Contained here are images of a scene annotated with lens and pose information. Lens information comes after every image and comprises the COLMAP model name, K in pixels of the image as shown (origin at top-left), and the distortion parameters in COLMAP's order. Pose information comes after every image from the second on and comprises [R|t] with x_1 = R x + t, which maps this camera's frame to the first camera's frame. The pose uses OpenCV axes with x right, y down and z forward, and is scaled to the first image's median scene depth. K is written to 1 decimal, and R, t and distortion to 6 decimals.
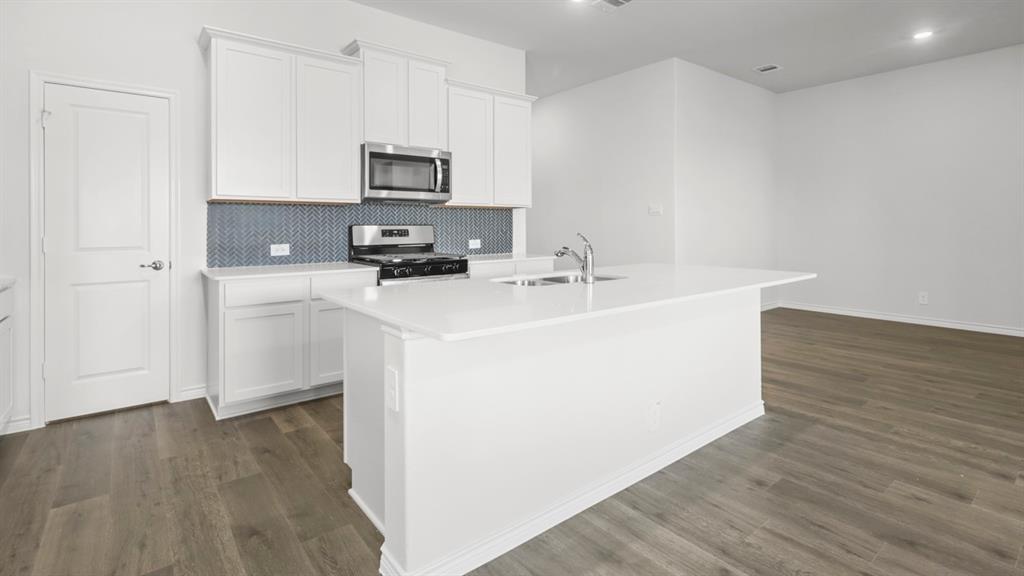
lens RADIAL K [[481.2, 0, 505.7], [0, 481.2, 225.7], [0, 0, 1]] dist [0.004289, -0.002141]
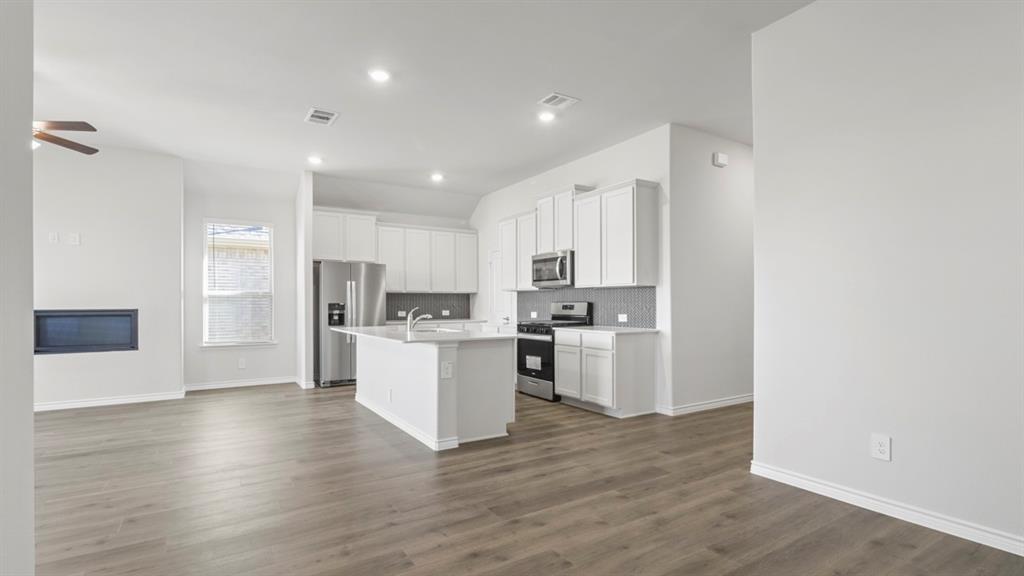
lens RADIAL K [[481.2, 0, 506.4], [0, 481.2, 301.8], [0, 0, 1]] dist [0.004289, -0.002141]
pose [[-0.108486, 0.001799, -0.994096, 1.374617], [0.004260, 0.999990, 0.001345, -0.005531], [0.994089, -0.004089, -0.108493, 1.022792]]
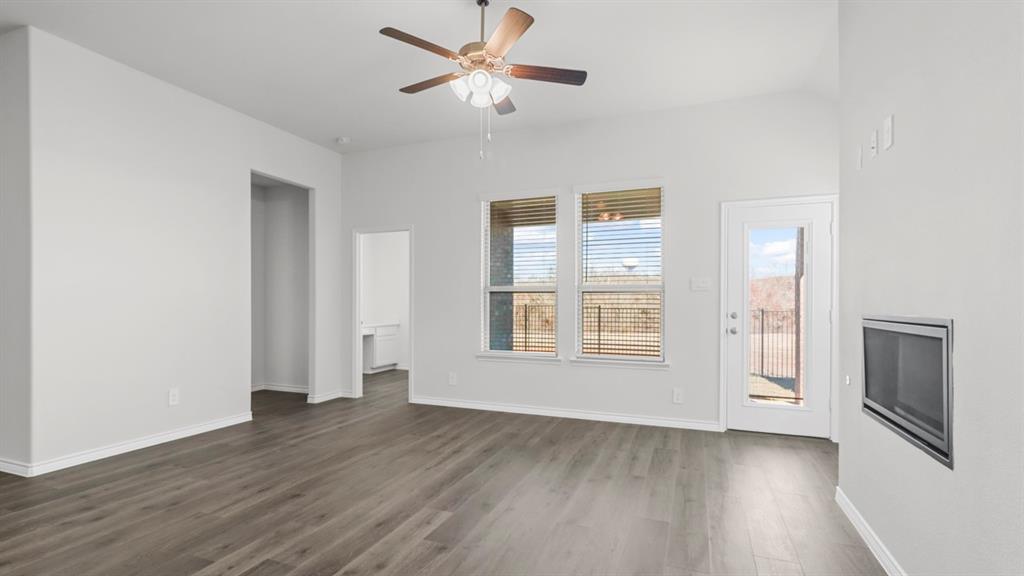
lens RADIAL K [[481.2, 0, 503.3], [0, 481.2, 303.6], [0, 0, 1]] dist [0.004289, -0.002141]
pose [[-0.501016, 0.001323, 0.865437, -0.145283], [-0.000018, 0.999999, -0.001539, 0.000747], [-0.865438, -0.000786, -0.501015, 0.259028]]
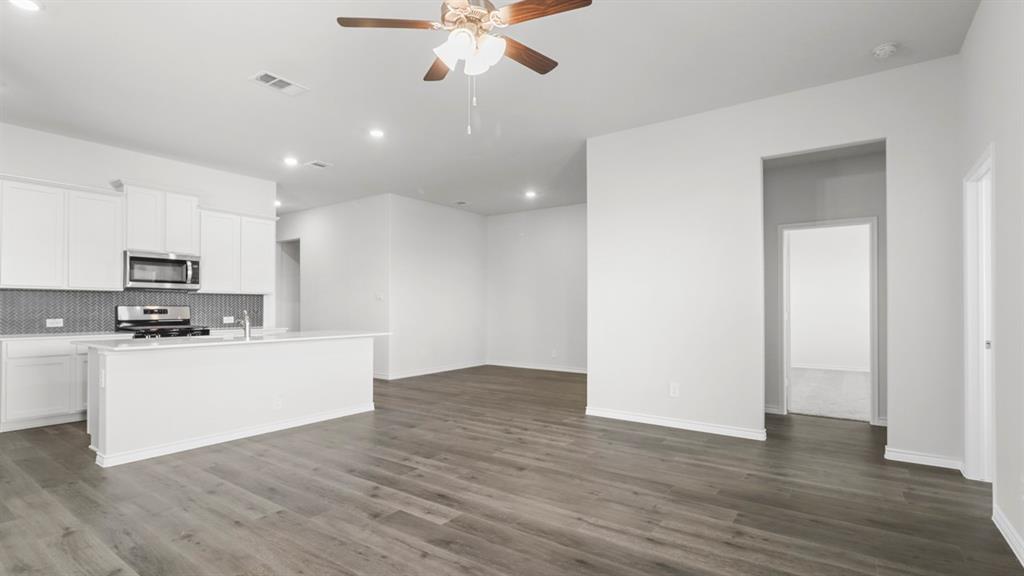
lens RADIAL K [[481.2, 0, 507.3], [0, 481.2, 303.1], [0, 0, 1]] dist [0.004289, -0.002141]
pose [[0.960044, 0.007354, 0.279752, 0.389221], [-0.004667, 0.999936, -0.010268, -0.000102], [-0.279810, 0.008553, 0.960017, -0.694174]]
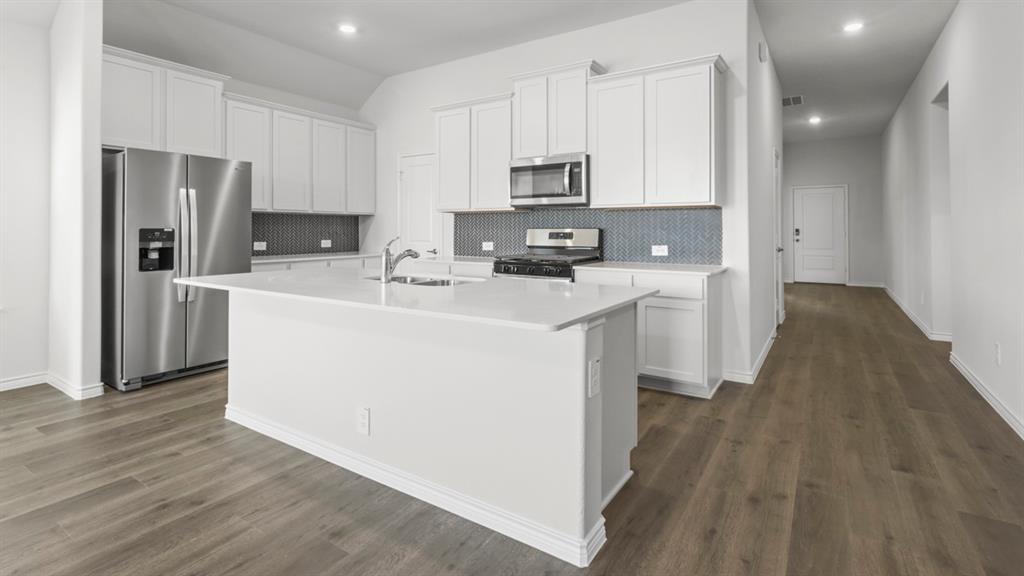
lens RADIAL K [[481.2, 0, 505.4], [0, 481.2, 224.8], [0, 0, 1]] dist [0.004289, -0.002141]
pose [[0.313387, -0.005123, -0.949612, 0.801003], [-0.001134, 0.999983, -0.005769, -0.003298], [0.949625, 0.002885, 0.313376, 0.569910]]
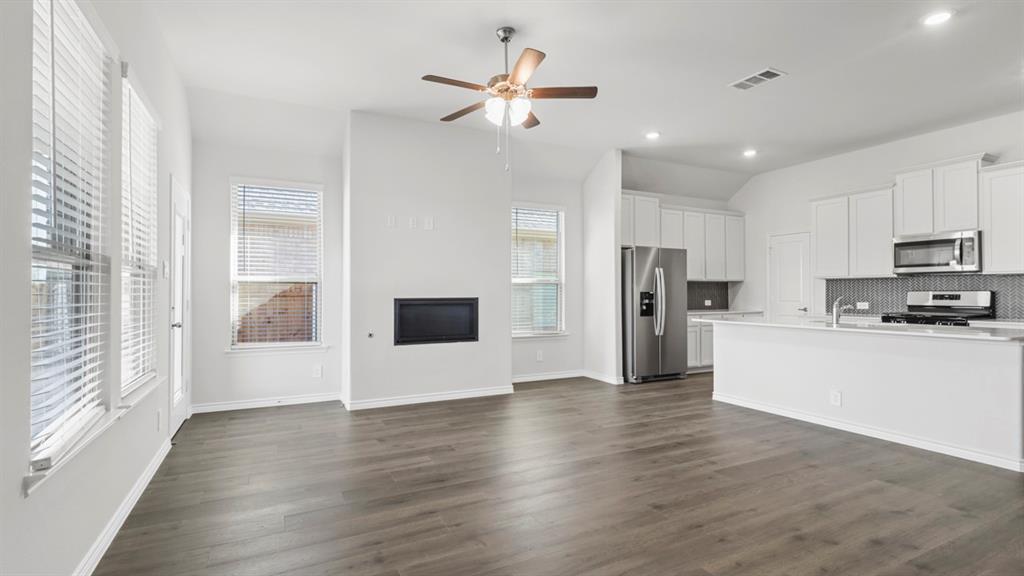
lens RADIAL K [[481.2, 0, 508.0], [0, 481.2, 288.5], [0, 0, 1]] dist [0.004289, -0.002141]
pose [[-0.199622, -0.004906, -0.979861, 1.373055], [0.002521, 0.999982, -0.005520, -0.004404], [0.979870, -0.003572, -0.199606, 0.092336]]
